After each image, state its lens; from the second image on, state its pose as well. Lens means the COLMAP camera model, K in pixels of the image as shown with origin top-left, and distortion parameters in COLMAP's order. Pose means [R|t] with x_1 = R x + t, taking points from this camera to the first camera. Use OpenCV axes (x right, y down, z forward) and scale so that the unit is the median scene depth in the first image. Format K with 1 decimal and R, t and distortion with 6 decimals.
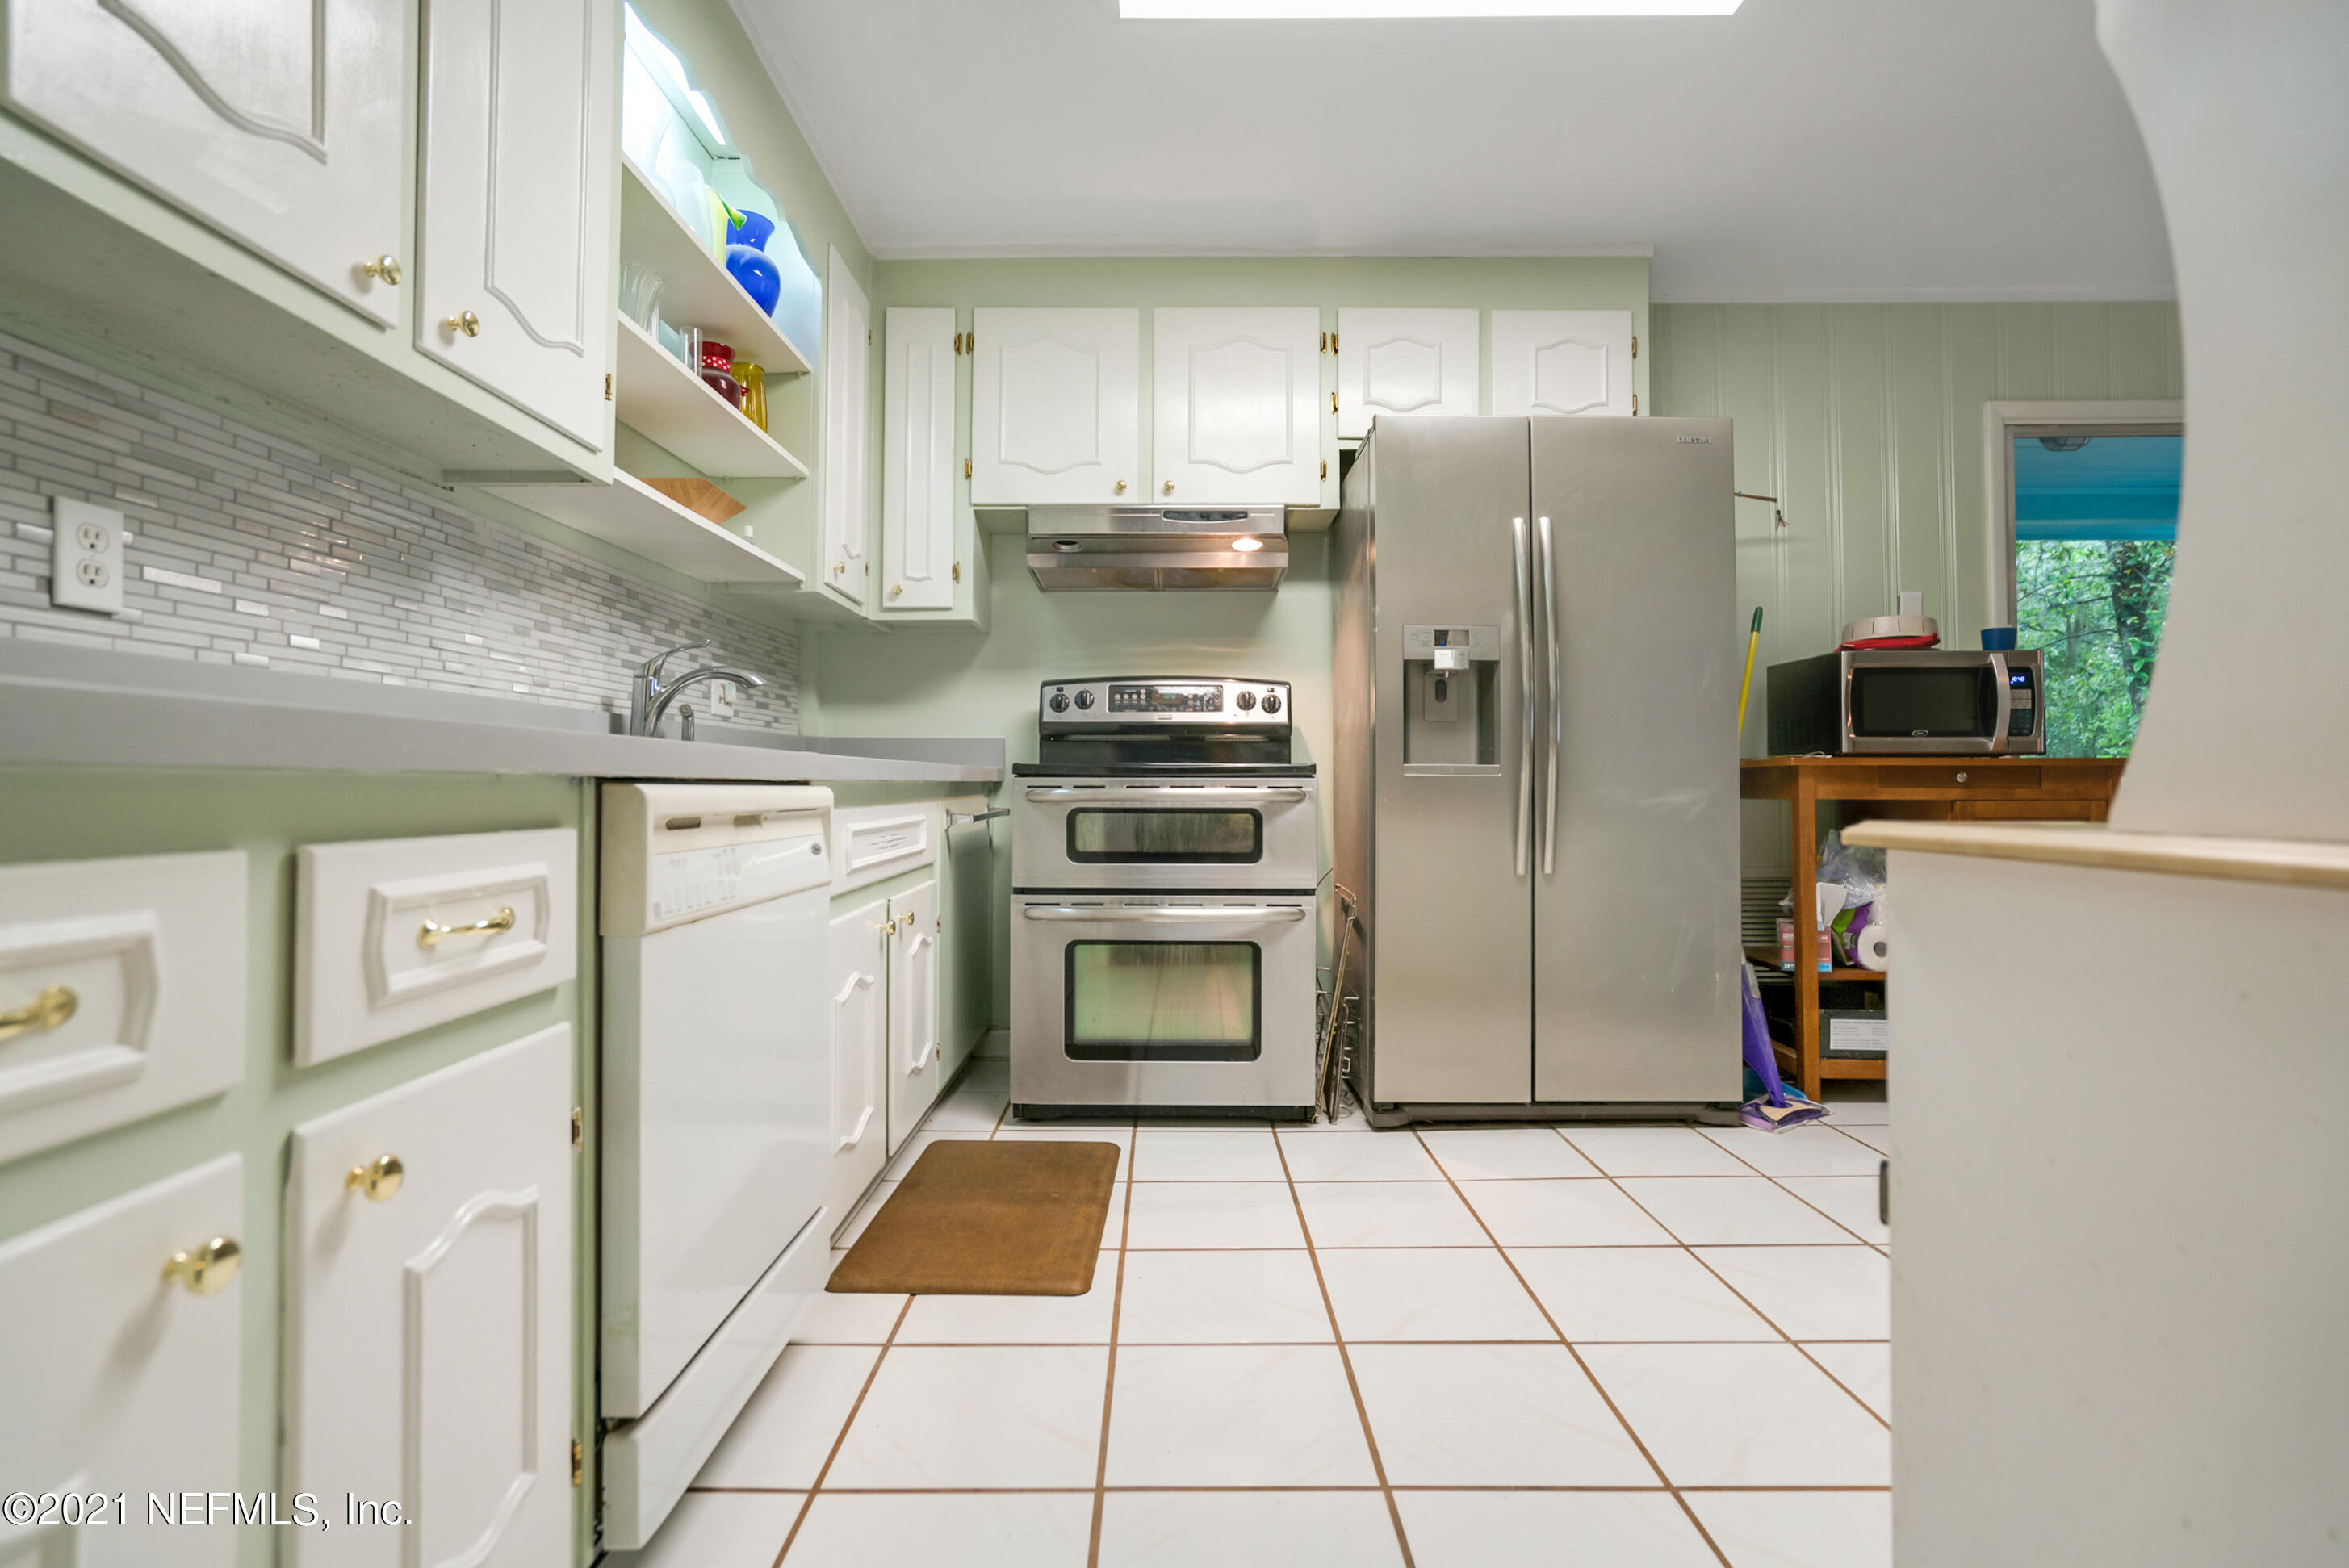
lens RADIAL K [[1099.0, 0, 1160.8], [0, 1099.0, 771.4], [0, 0, 1]] dist [-0.034709, 0.003689]
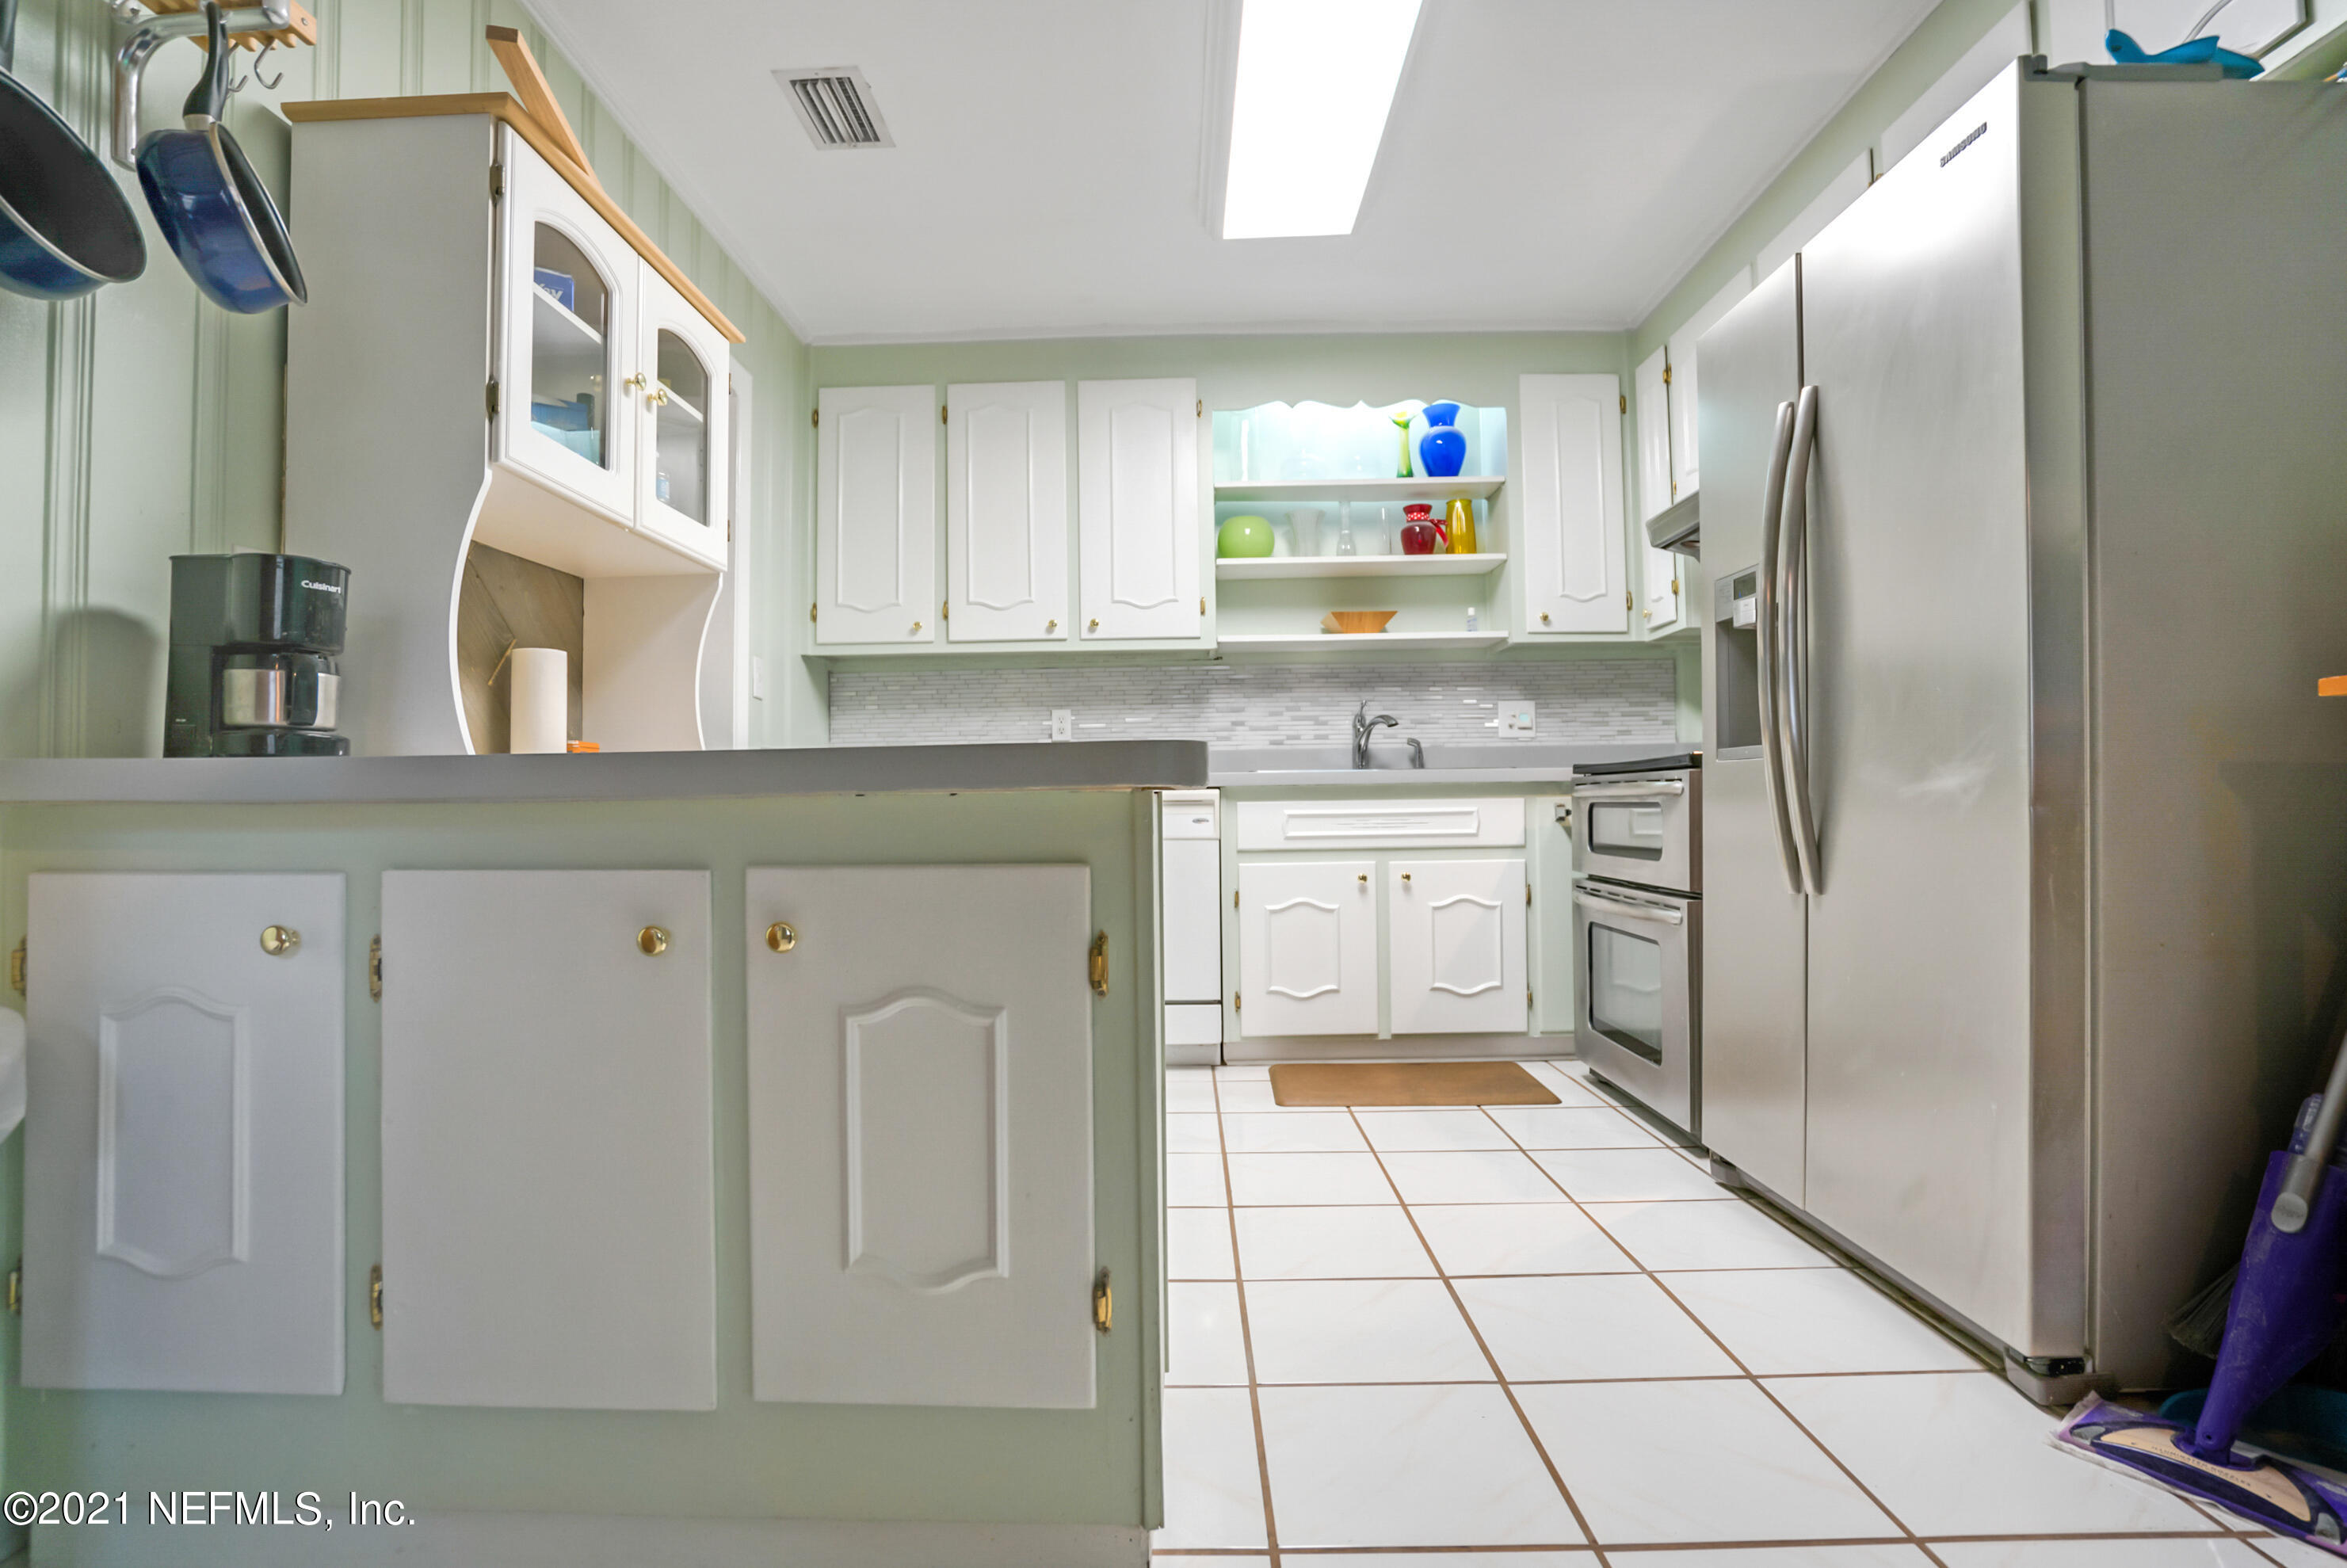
lens RADIAL K [[1098.2, 0, 1176.6], [0, 1098.2, 783.7], [0, 0, 1]] dist [-0.034709, 0.003689]
pose [[-0.004520, -0.018958, -0.999810, 1.019040], [0.026014, 0.999480, -0.019069, 0.024075], [0.999651, -0.026095, -0.004025, 0.577049]]
